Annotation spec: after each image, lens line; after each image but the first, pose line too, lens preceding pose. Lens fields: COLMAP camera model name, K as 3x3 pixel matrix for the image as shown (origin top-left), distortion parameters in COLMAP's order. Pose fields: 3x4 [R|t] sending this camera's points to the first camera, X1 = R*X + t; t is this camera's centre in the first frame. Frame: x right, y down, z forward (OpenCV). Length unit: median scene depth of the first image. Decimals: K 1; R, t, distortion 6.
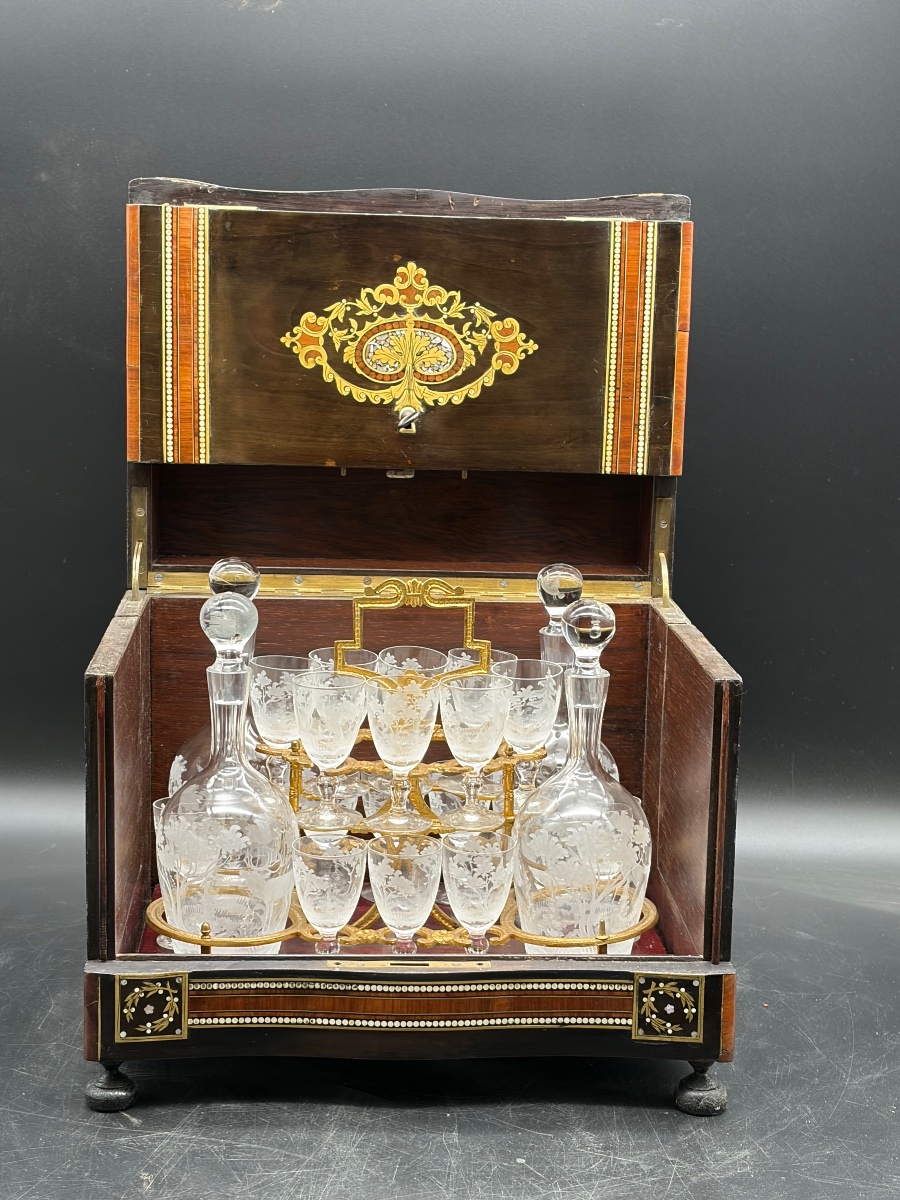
lens RADIAL K [[2022.0, 0, 442.6], [0, 2022.0, 599.8], [0, 0, 1]] dist [0.092783, 0.000000]
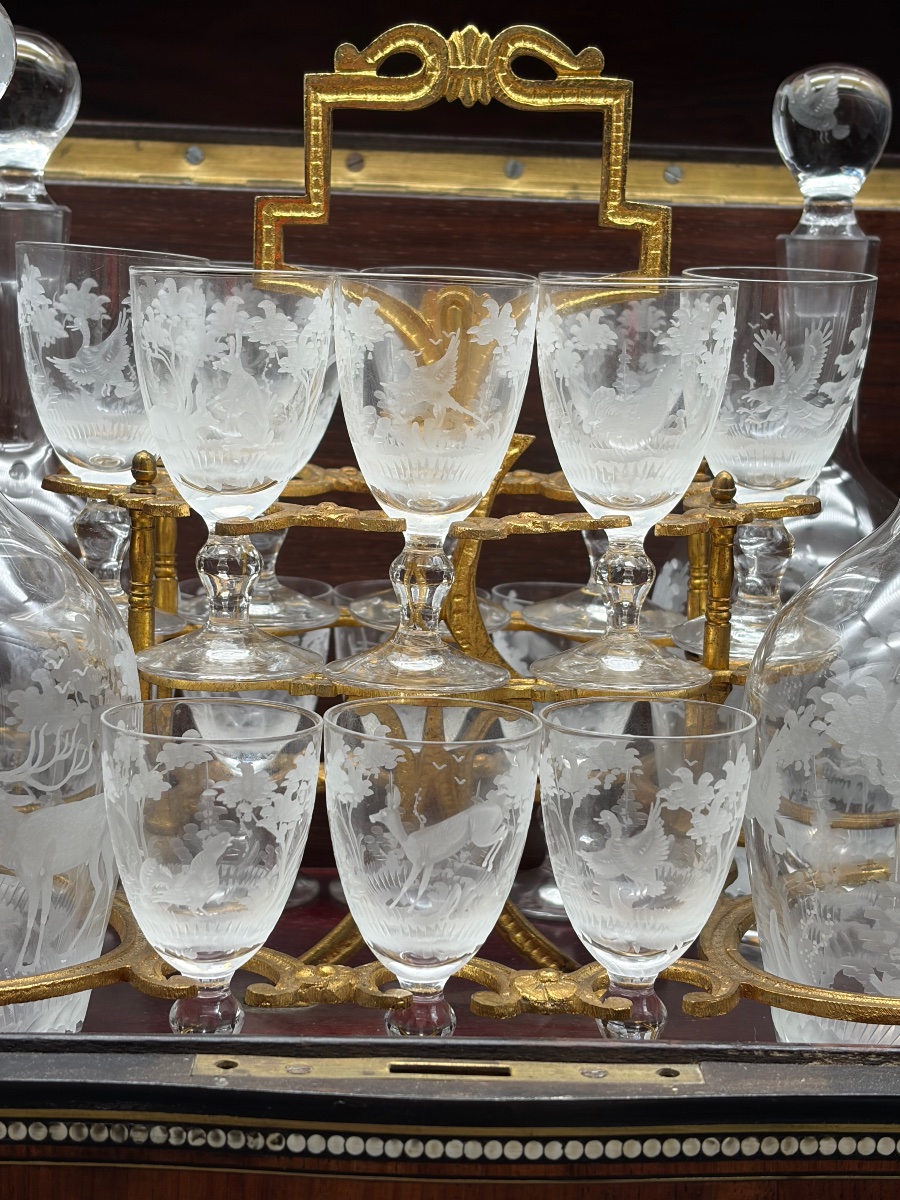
lens RADIAL K [[2022.0, 0, 455.2], [0, 2022.0, 605.9], [0, 0, 1]] dist [0.092783, 0.000000]
pose [[0.999895, 0.014479, 0.000737, -0.016312], [-0.014444, 0.999279, -0.035117, 0.114515], [-0.001245, 0.035103, 0.999383, 0.657898]]
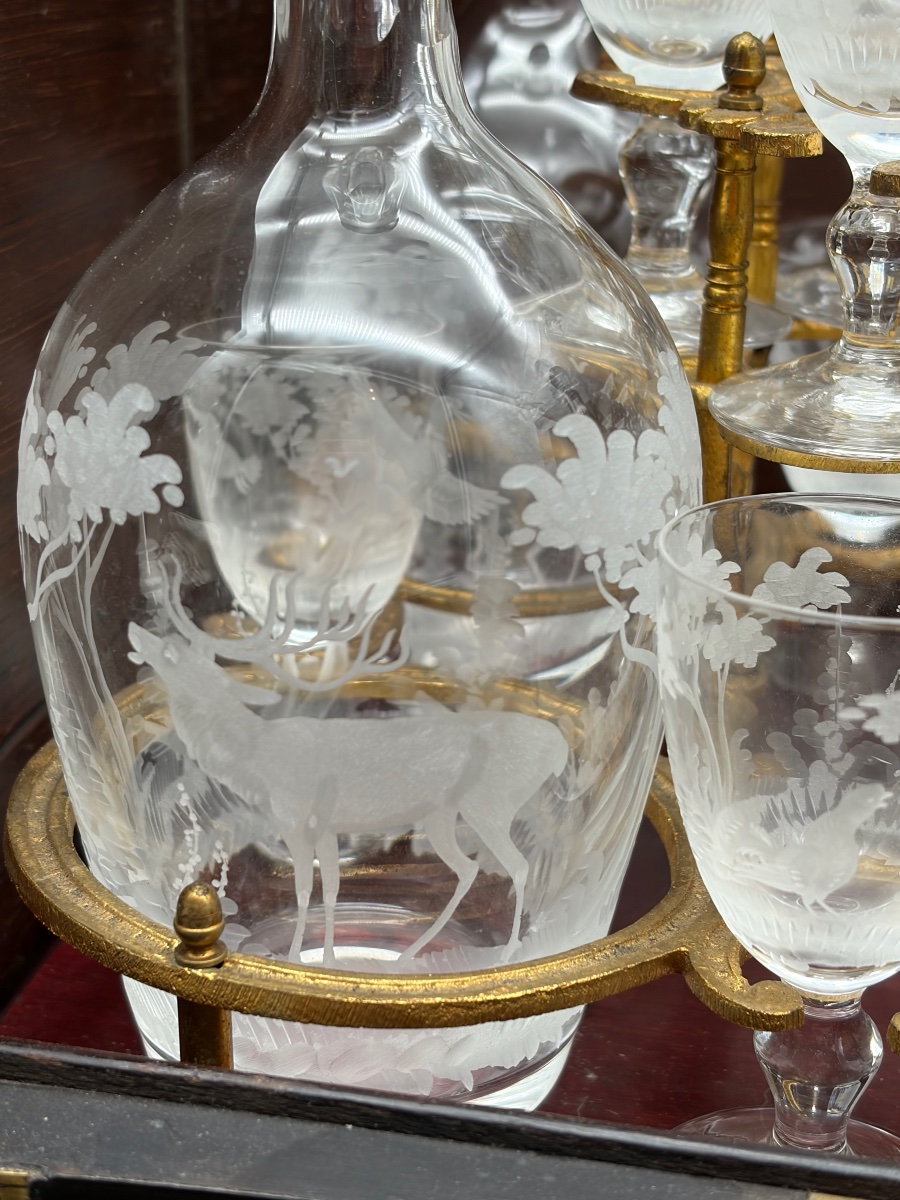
lens RADIAL K [[2022.0, 0, 453.1], [0, 2022.0, 607.2], [0, 0, 1]] dist [0.092783, 0.000000]
pose [[0.965674, 0.091921, -0.242951, -0.047103], [-0.045000, 0.980352, 0.192052, 0.092291], [0.255831, -0.174527, 0.950837, 0.813519]]
